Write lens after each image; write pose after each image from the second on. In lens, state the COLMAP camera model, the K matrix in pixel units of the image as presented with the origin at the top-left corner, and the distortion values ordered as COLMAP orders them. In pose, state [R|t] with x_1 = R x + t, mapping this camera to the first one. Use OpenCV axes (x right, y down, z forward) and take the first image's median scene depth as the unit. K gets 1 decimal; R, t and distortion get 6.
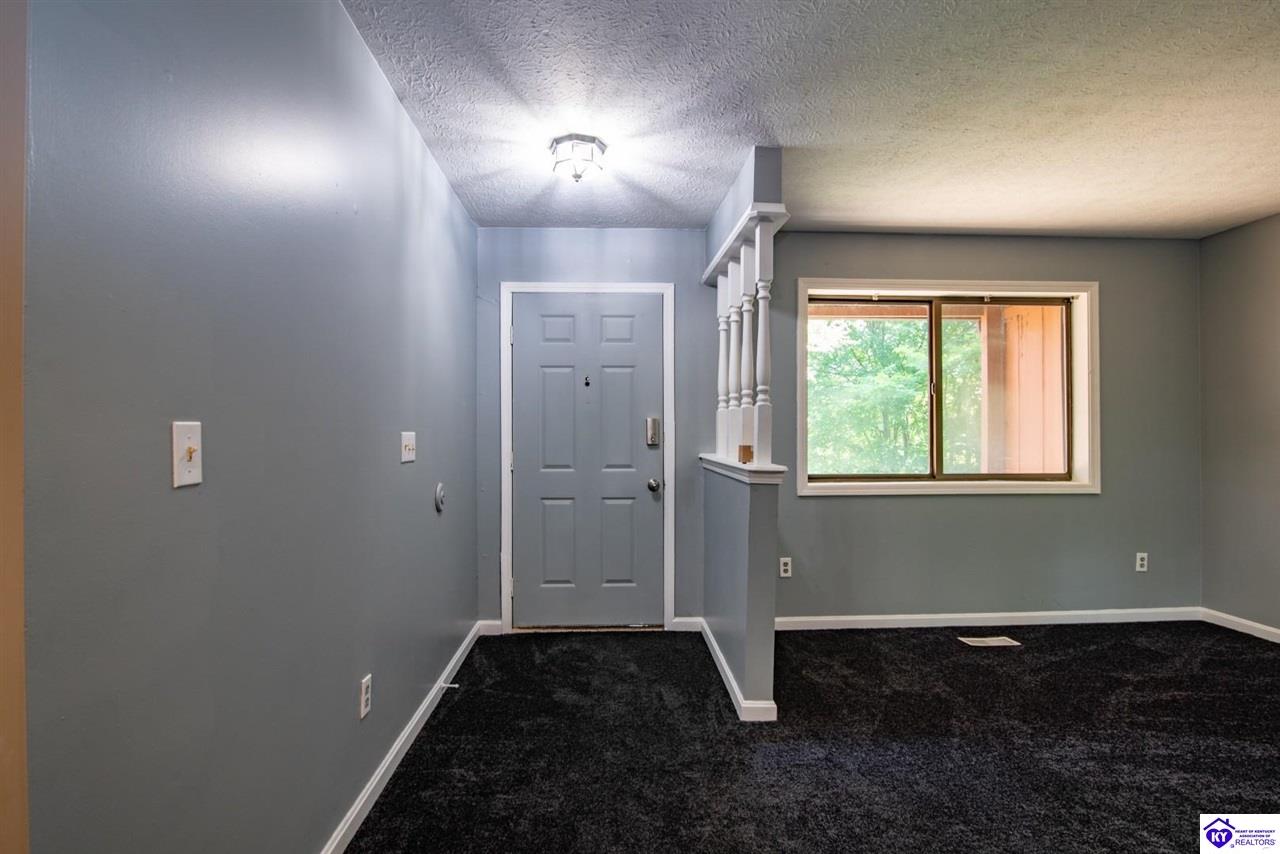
lens RADIAL K [[590.6, 0, 634.2], [0, 590.6, 434.2], [0, 0, 1]] dist [-0.018819, 0.001003]
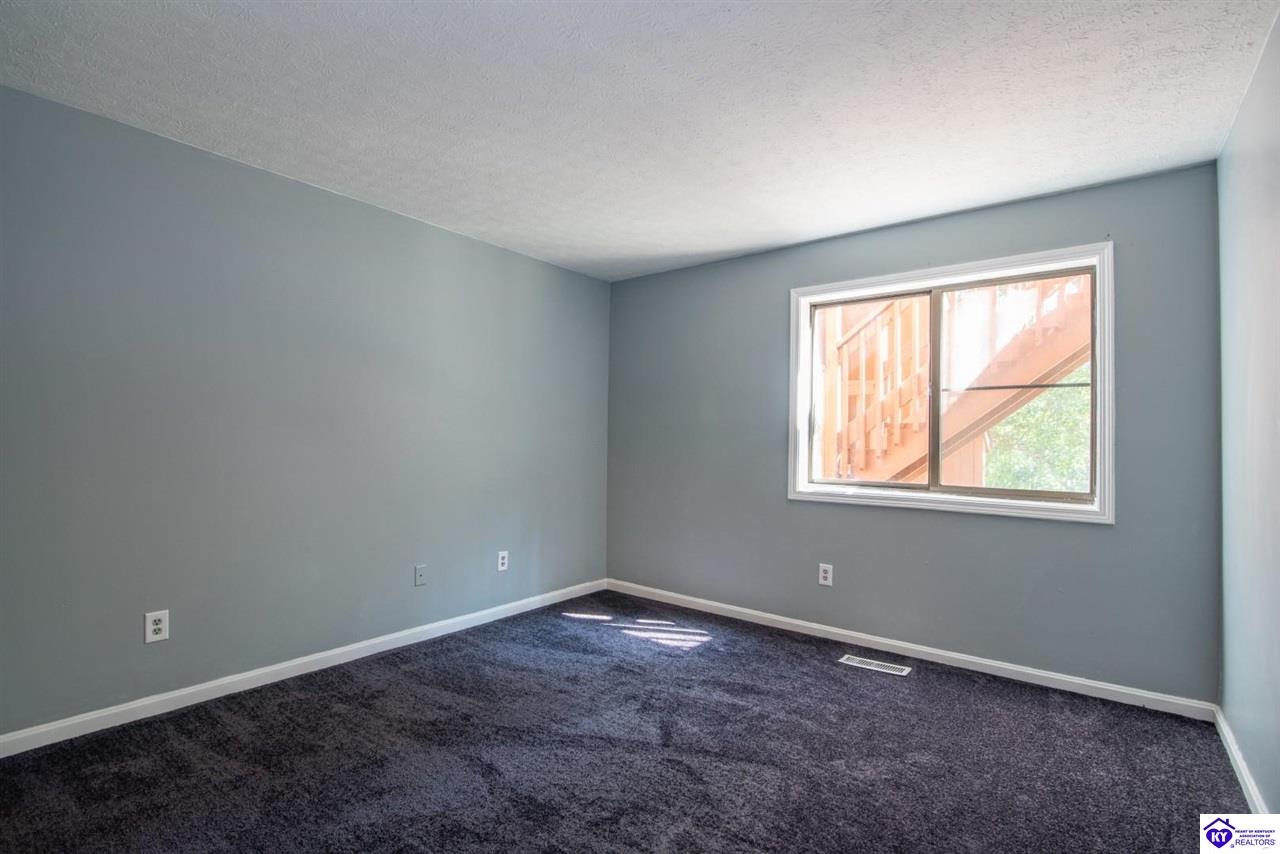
lens RADIAL K [[590.6, 0, 634.2], [0, 590.6, 434.2], [0, 0, 1]] dist [-0.018819, 0.001003]
pose [[0.775381, 0.003496, -0.631484, 0.760297], [-0.010261, 0.999922, -0.007064, -0.000327], [0.631411, 0.011957, 0.775356, 0.028786]]
